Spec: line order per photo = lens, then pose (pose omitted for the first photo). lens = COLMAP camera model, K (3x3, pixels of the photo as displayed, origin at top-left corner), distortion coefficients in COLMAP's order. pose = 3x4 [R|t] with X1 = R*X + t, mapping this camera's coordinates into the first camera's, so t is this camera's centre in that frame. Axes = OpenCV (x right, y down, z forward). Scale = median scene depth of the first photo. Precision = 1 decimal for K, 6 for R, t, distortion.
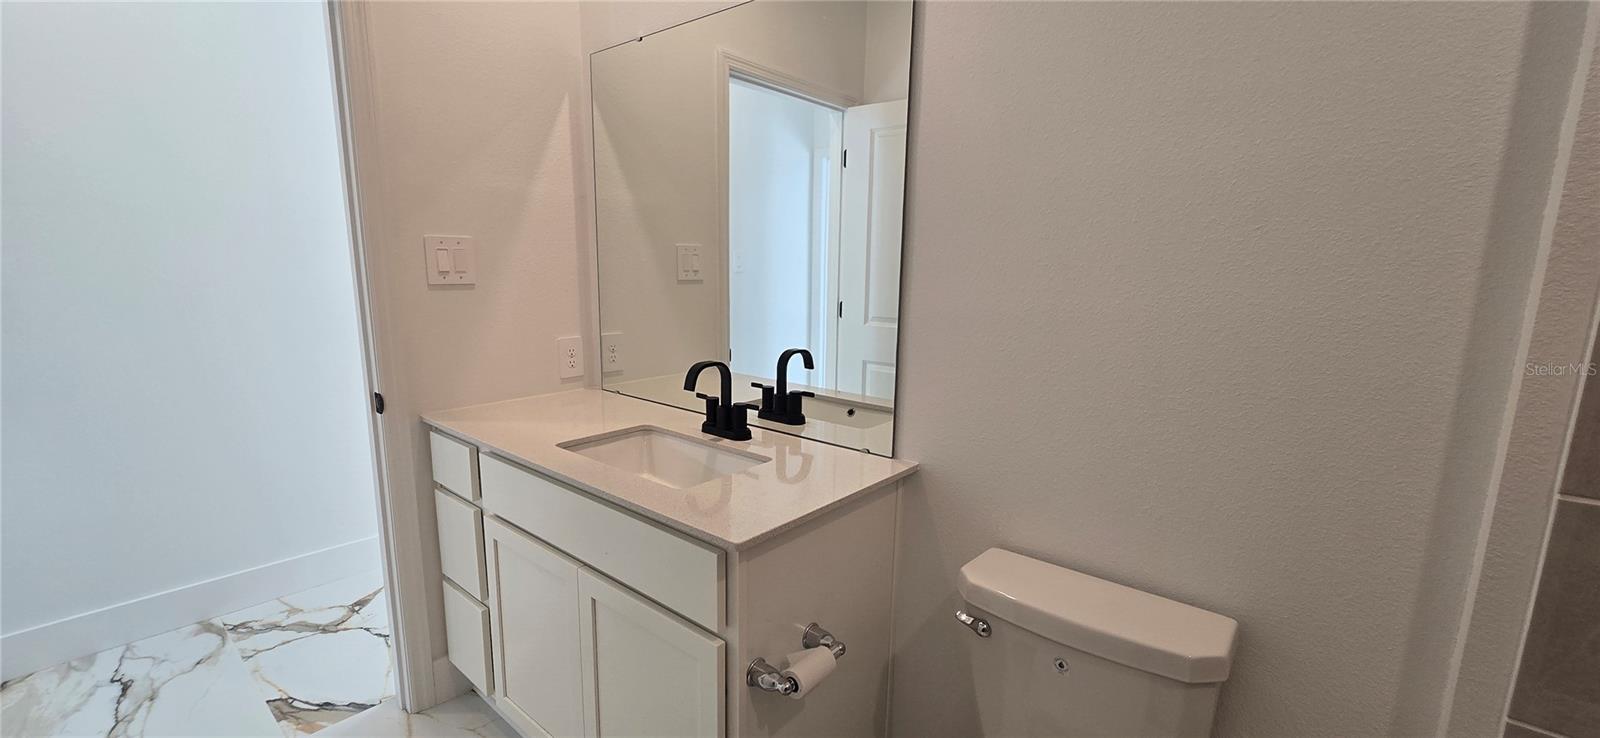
lens RADIAL K [[656.5, 0, 791.1], [0, 656.5, 377.8], [0, 0, 1]] dist [0.000088, -0.000045]
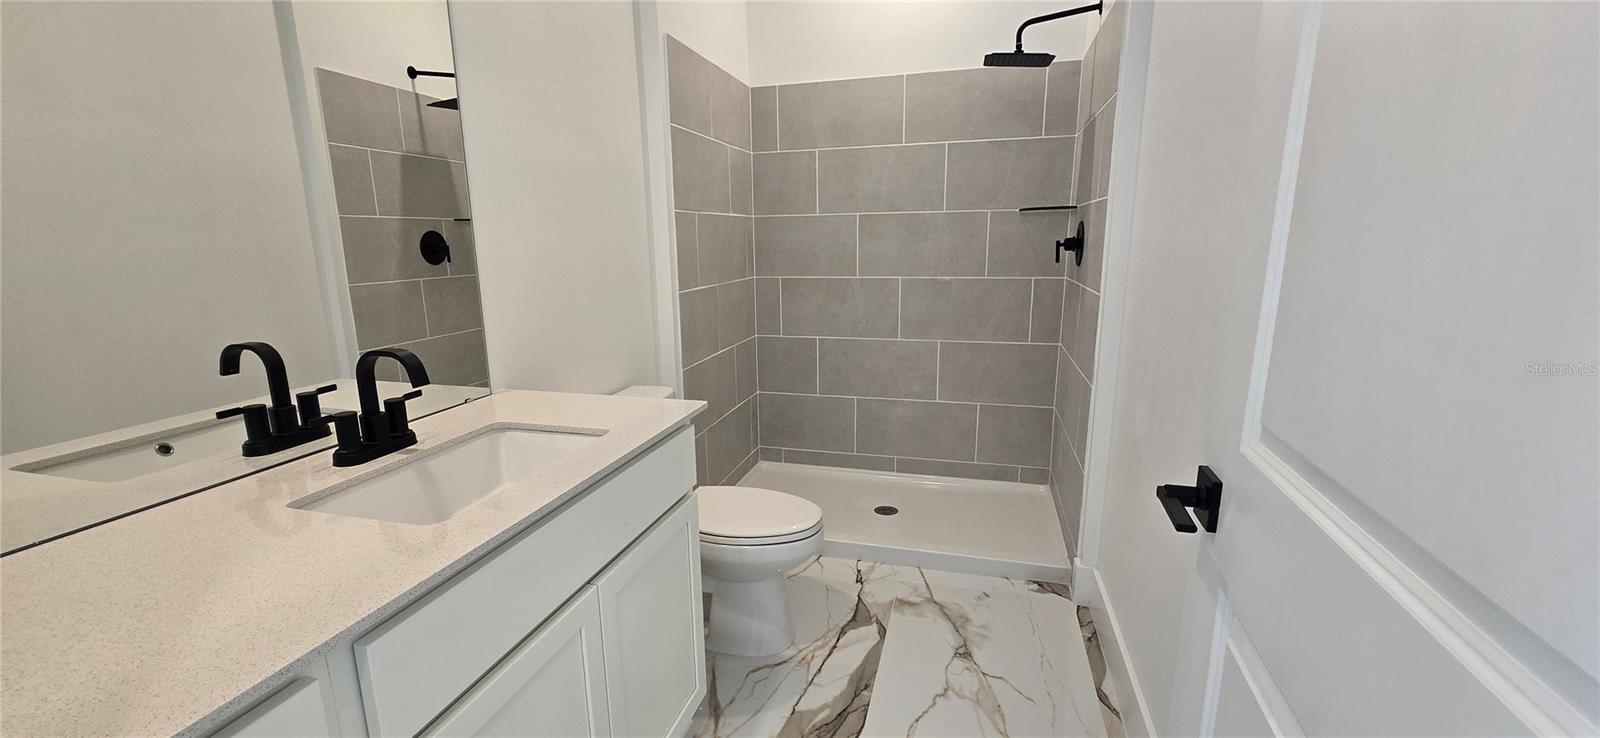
lens RADIAL K [[656.5, 0, 791.1], [0, 656.5, 377.8], [0, 0, 1]] dist [0.000088, -0.000045]
pose [[-0.411385, -0.207317, 0.887571, -0.918865], [0.169090, 0.939526, 0.297824, -0.129767], [-0.895640, 0.272600, -0.351452, 0.840324]]
